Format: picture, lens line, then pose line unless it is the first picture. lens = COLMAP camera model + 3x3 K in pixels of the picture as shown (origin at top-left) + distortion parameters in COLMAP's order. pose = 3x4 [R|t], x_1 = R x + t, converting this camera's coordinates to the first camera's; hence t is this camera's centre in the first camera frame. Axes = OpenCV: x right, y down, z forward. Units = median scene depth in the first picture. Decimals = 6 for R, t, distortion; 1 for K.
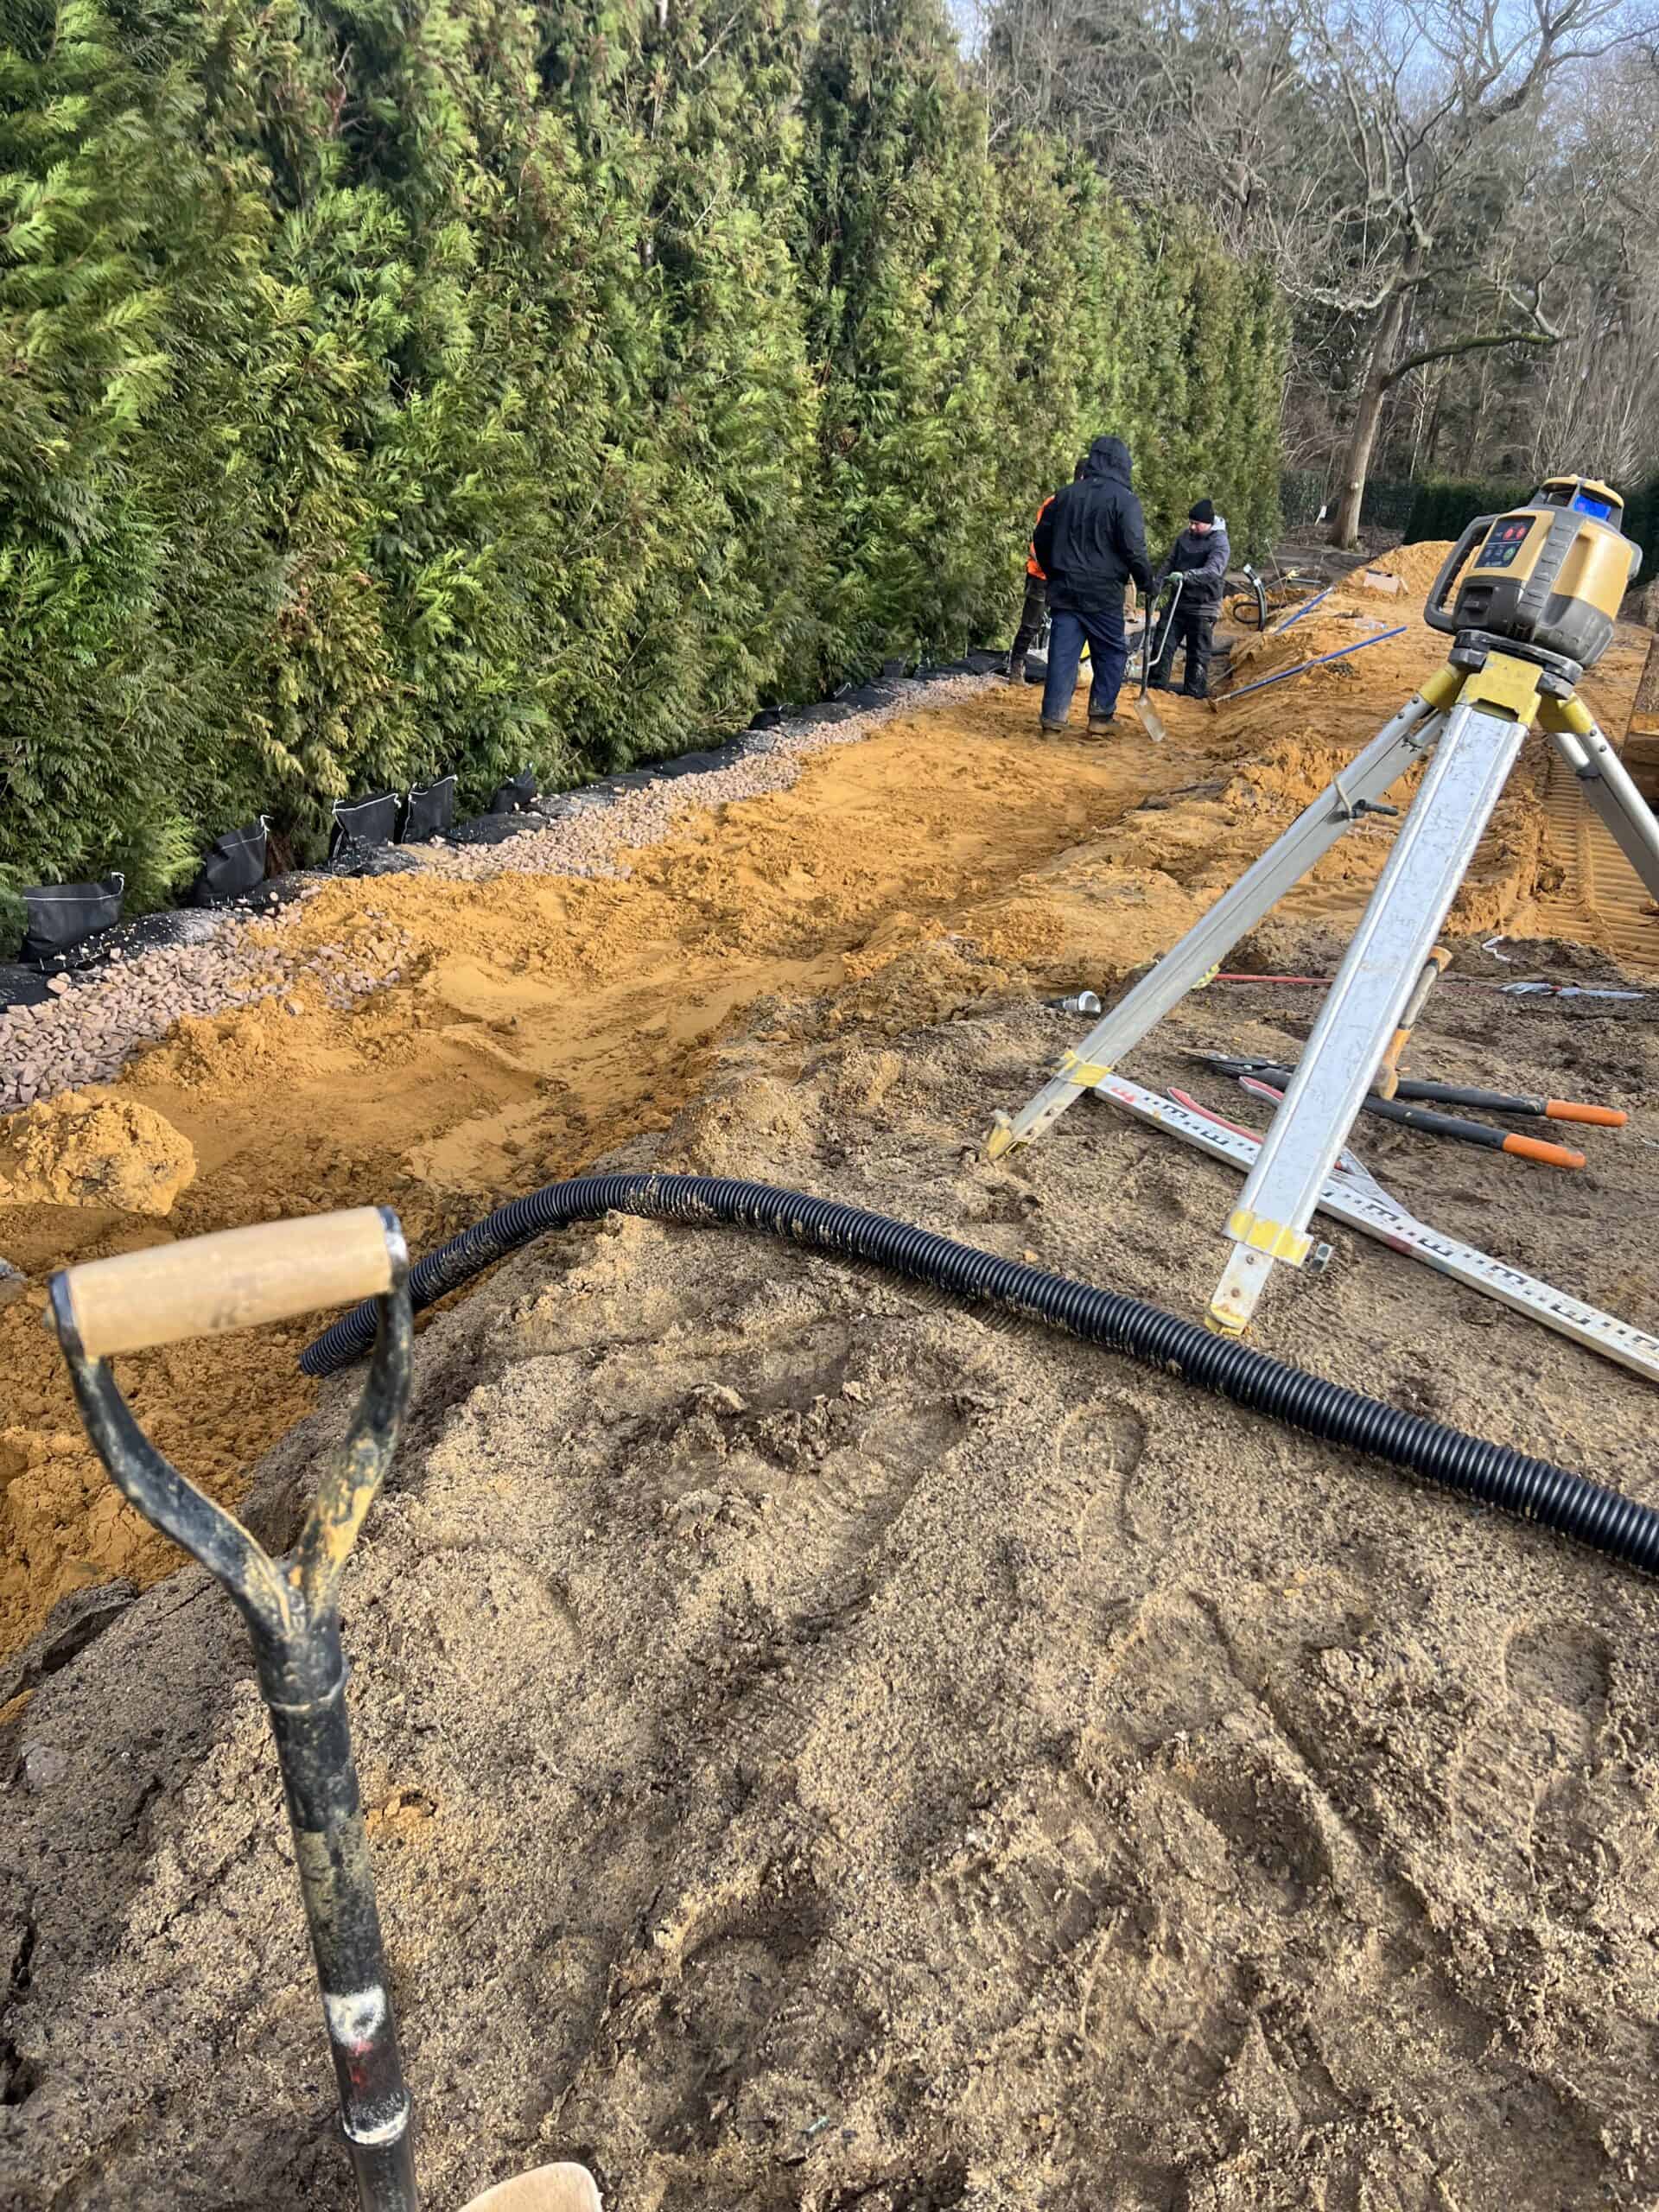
lens RADIAL K [[1704.5, 0, 829.5], [0, 1704.5, 1106.0], [0, 0, 1]] dist [0.047589, -0.064988]
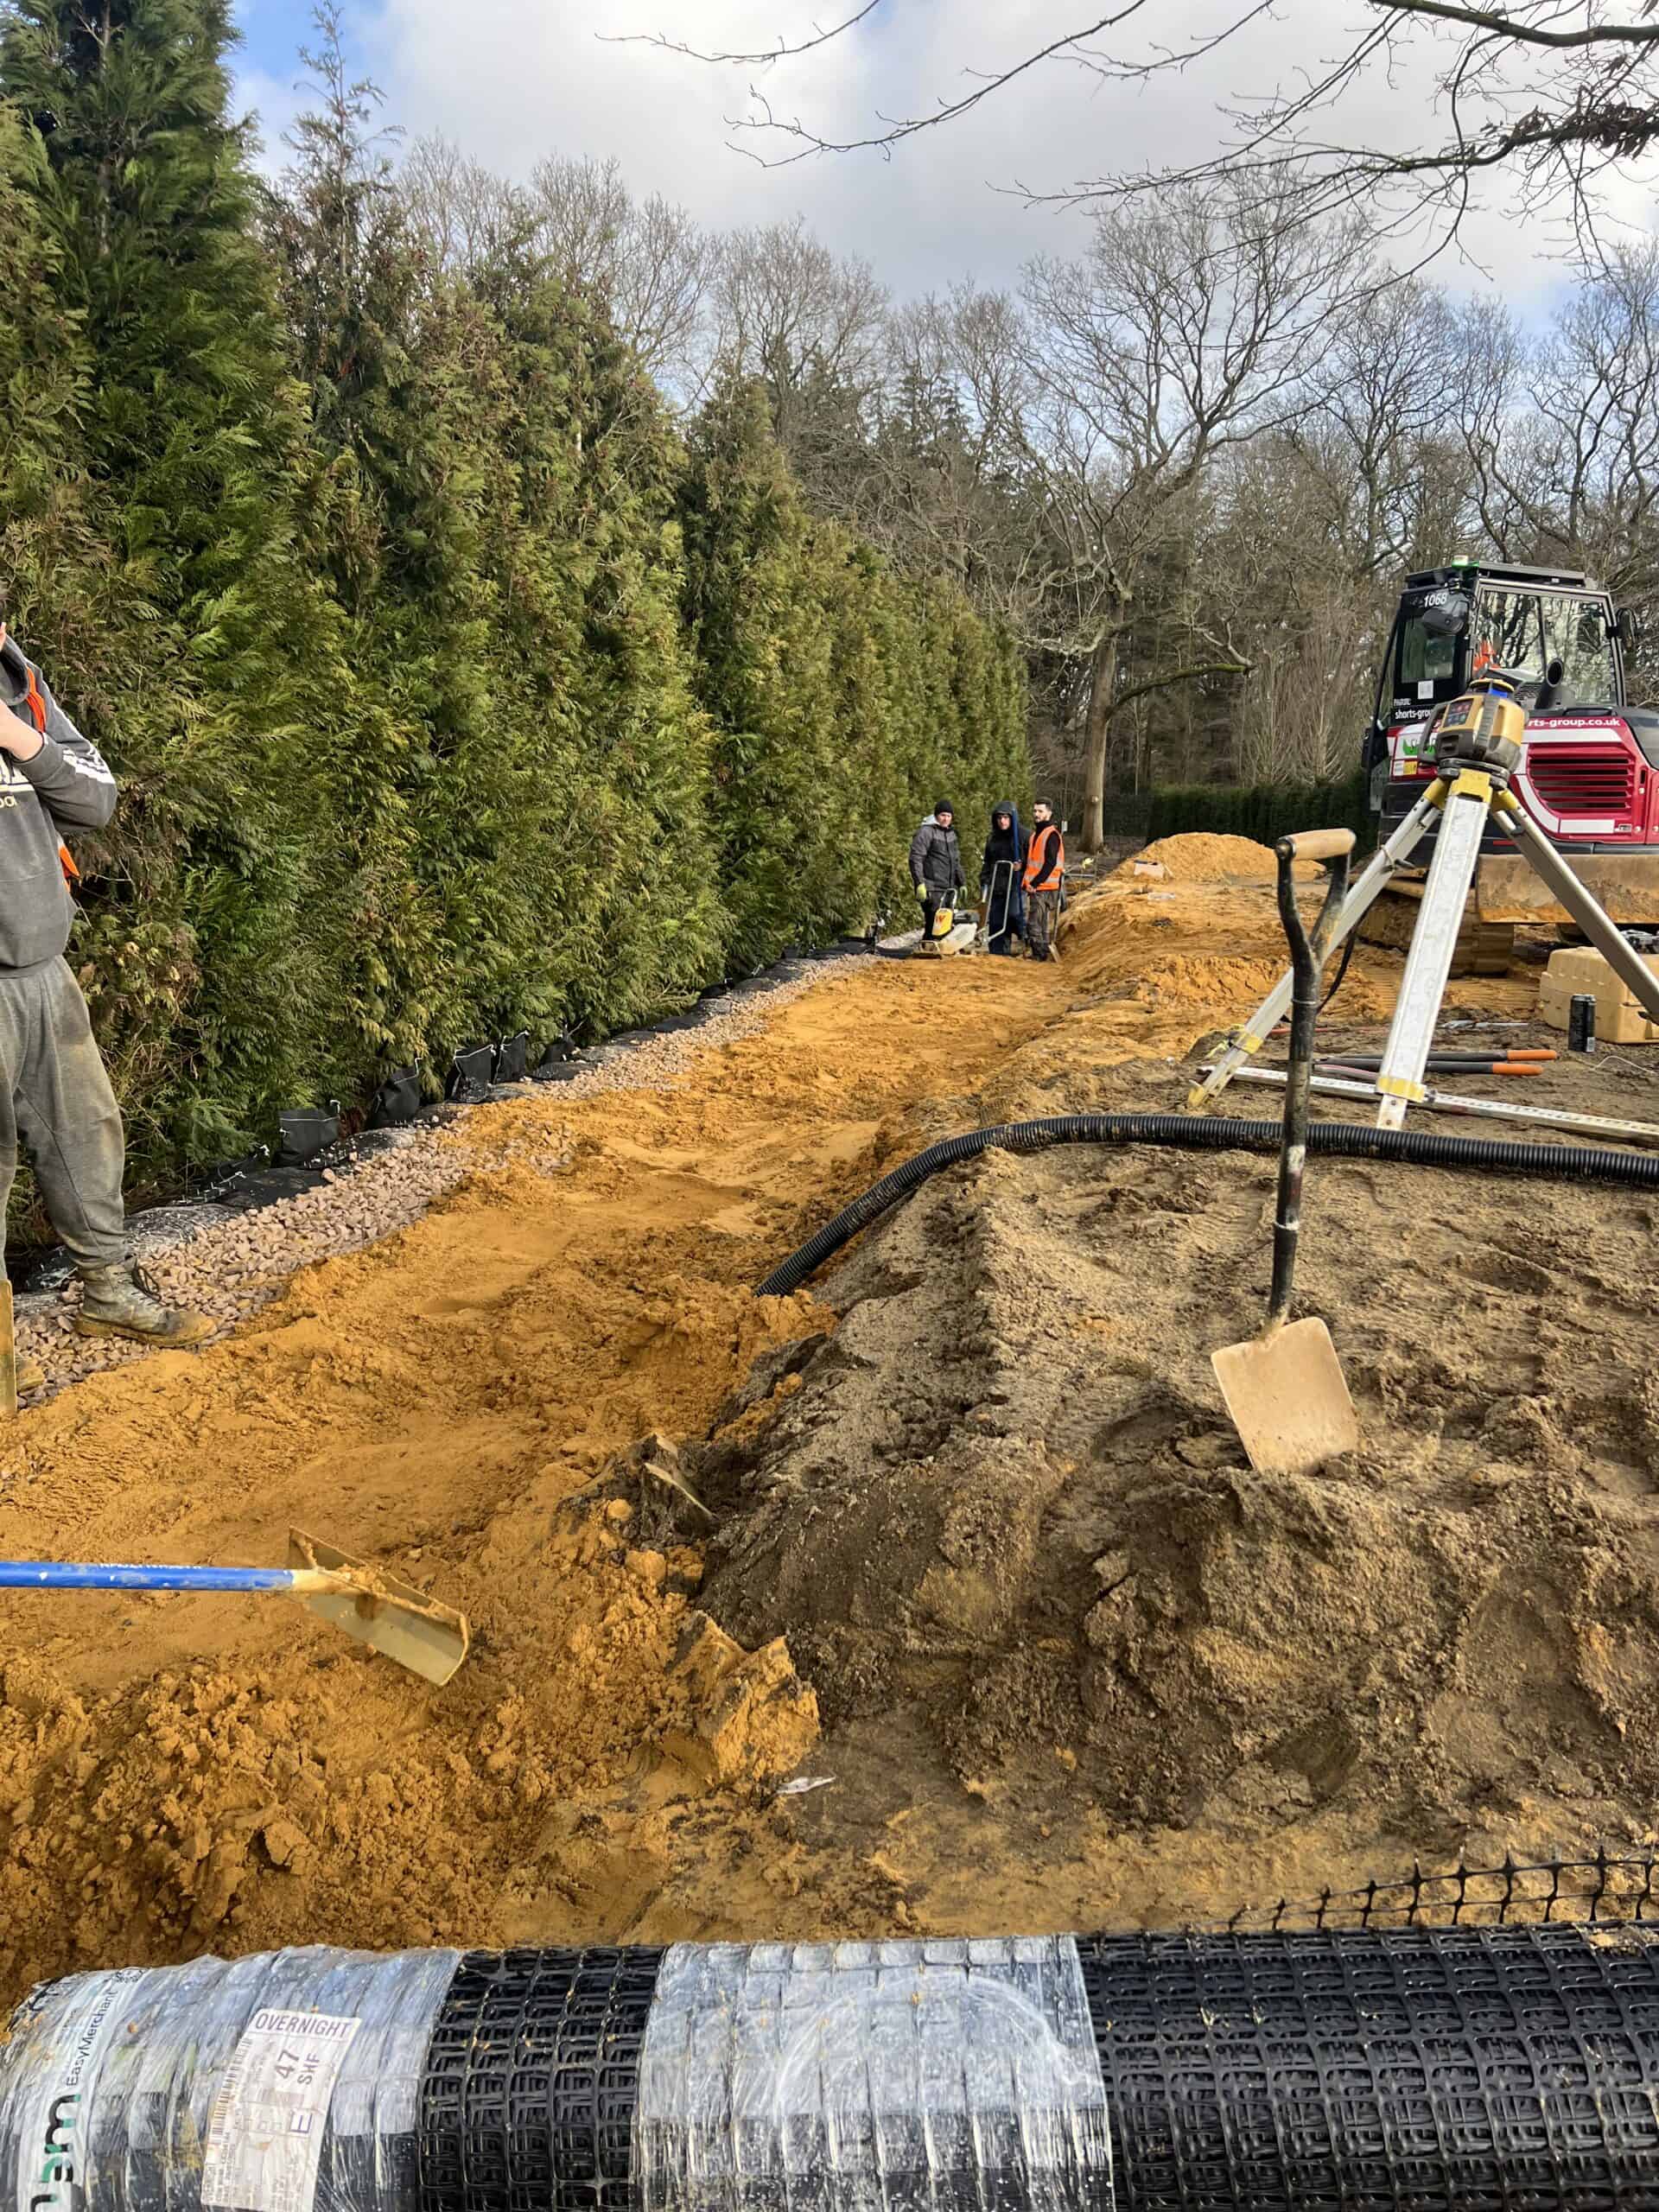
lens RADIAL K [[1640.1, 0, 829.5], [0, 1640.1, 1106.0], [0, 0, 1]] dist [0.002988, -0.002976]
pose [[0.990018, -0.091704, 0.107027, -0.139339], [0.109212, 0.979155, -0.171256, 0.087187], [-0.089091, 0.181235, 0.979396, -0.165822]]
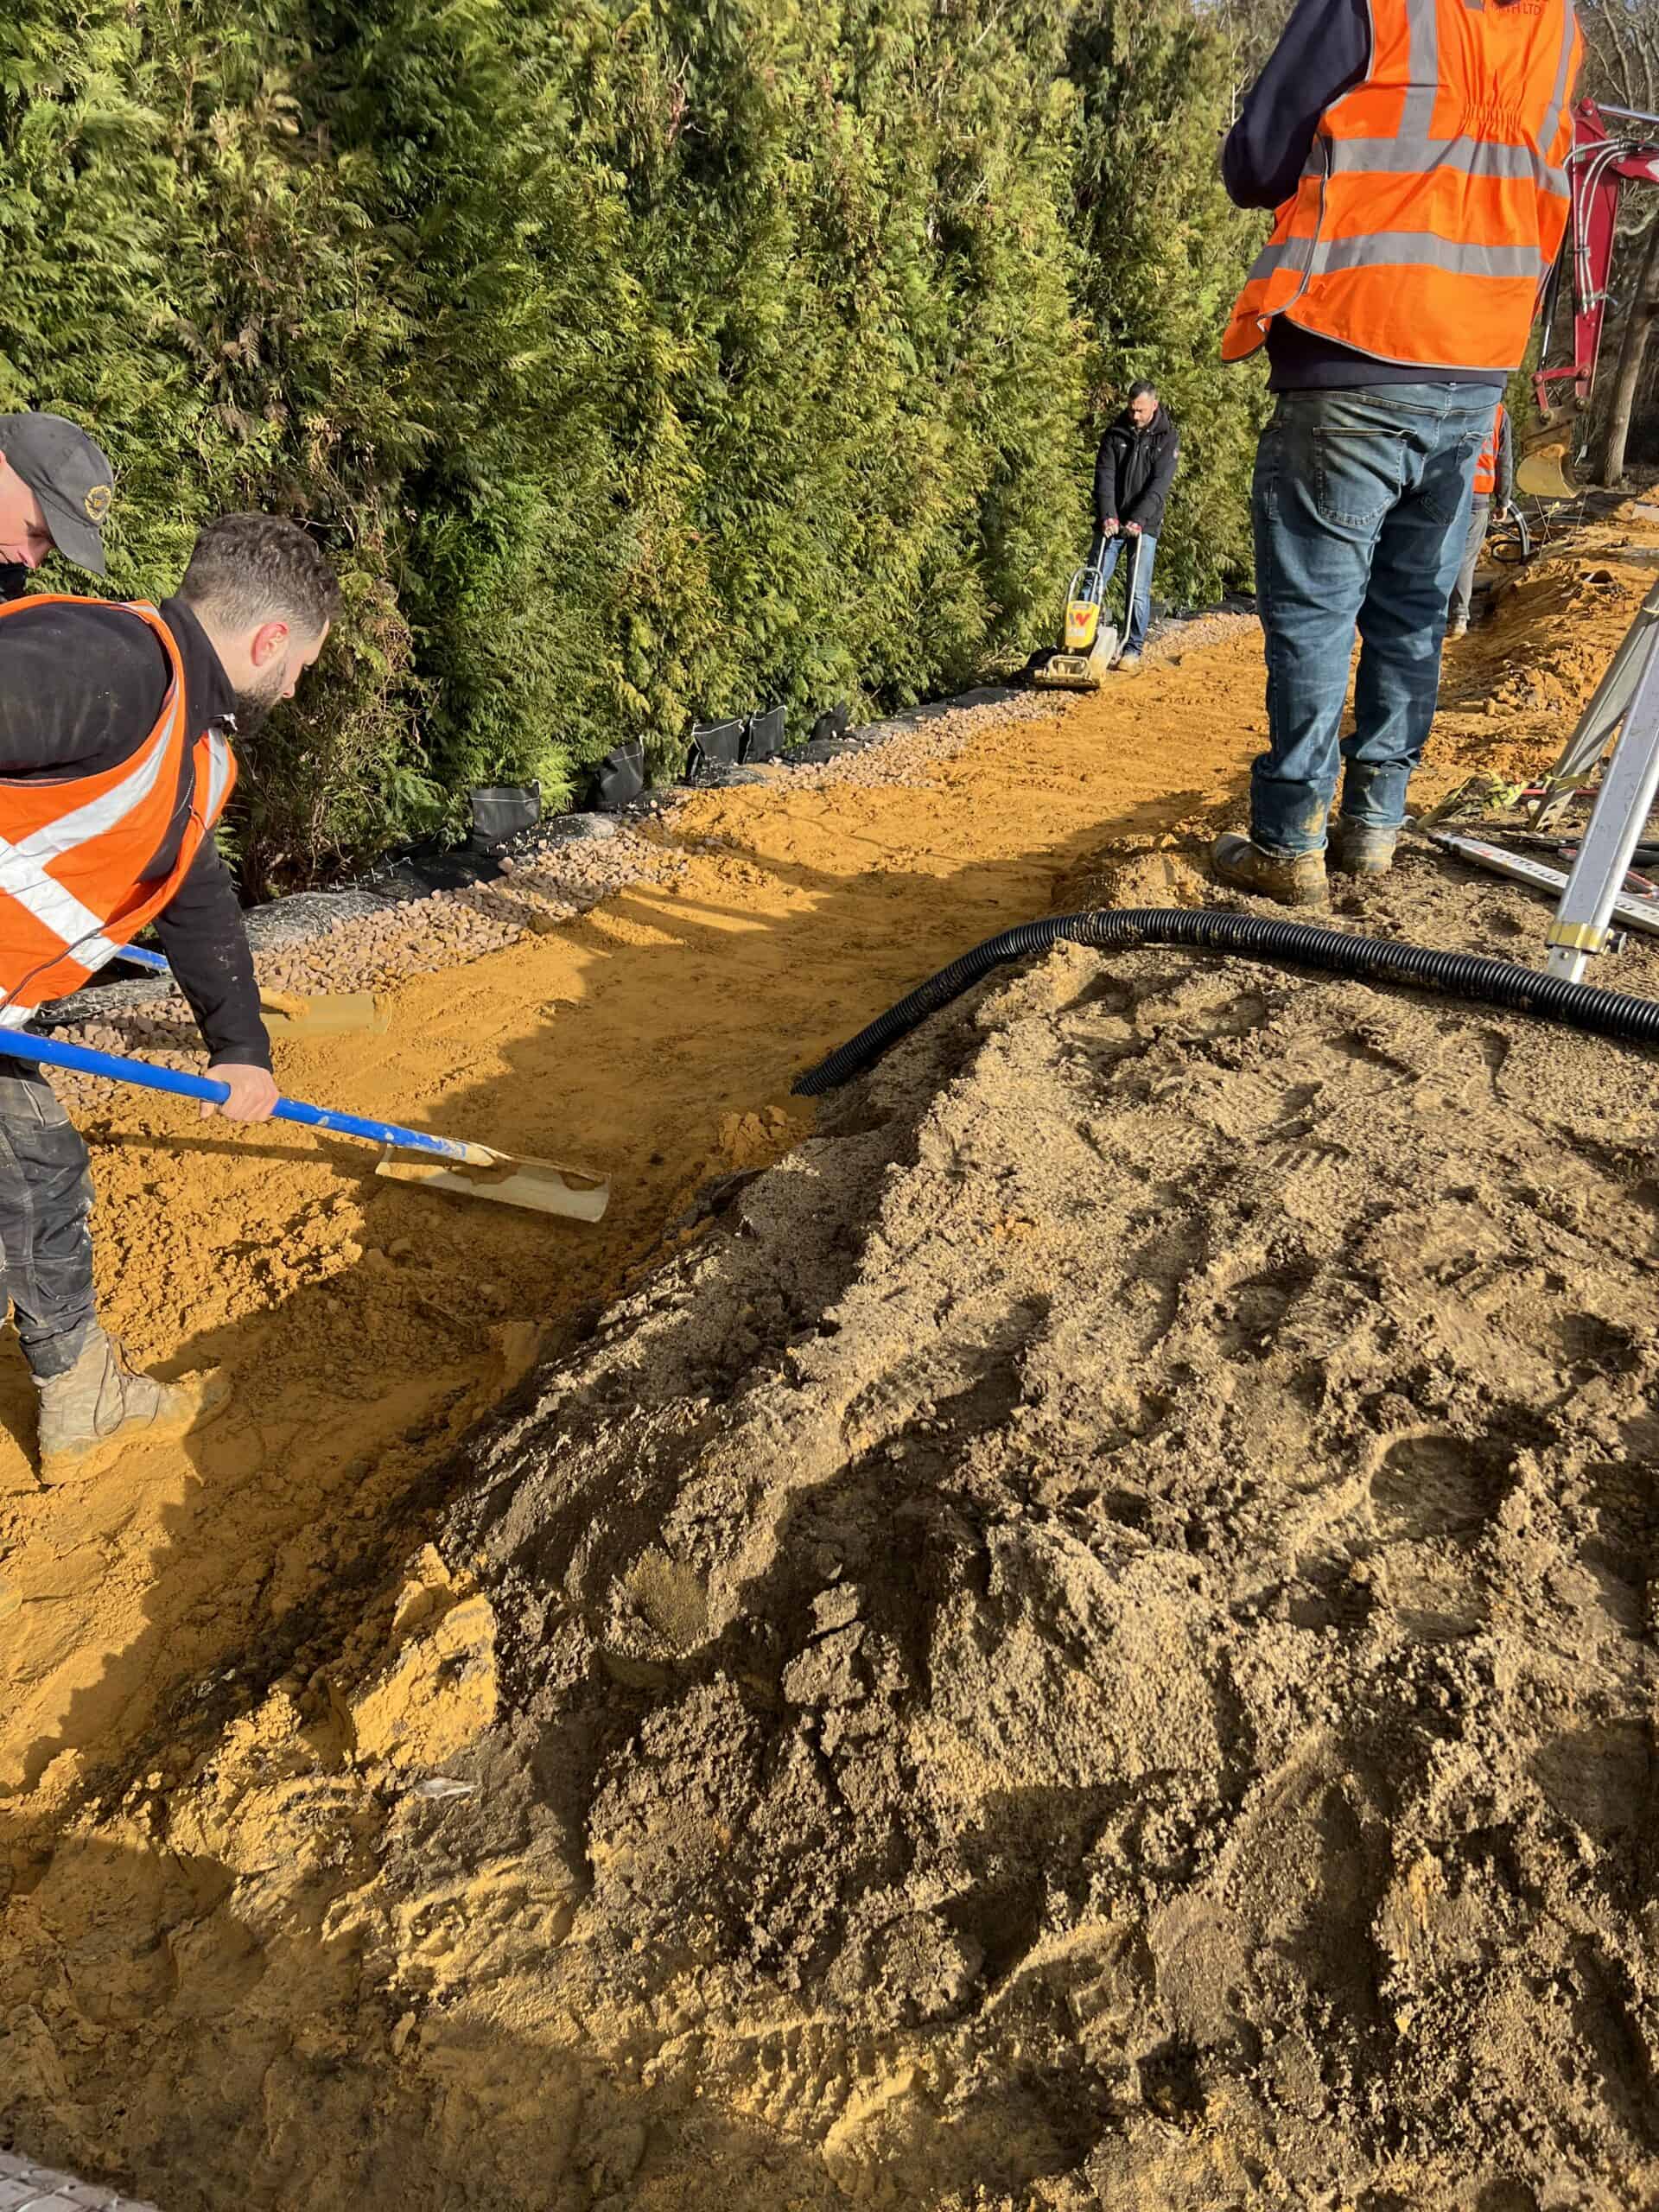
lens RADIAL K [[1674.7, 0, 816.9], [0, 1674.7, 1116.4], [0, 0, 1]] dist [0.006527, 0.000875]
pose [[0.989215, -0.002729, -0.146443, -0.039566], [0.006308, 0.999693, 0.023977, 0.052848], [0.146332, -0.024643, 0.988928, -0.095619]]
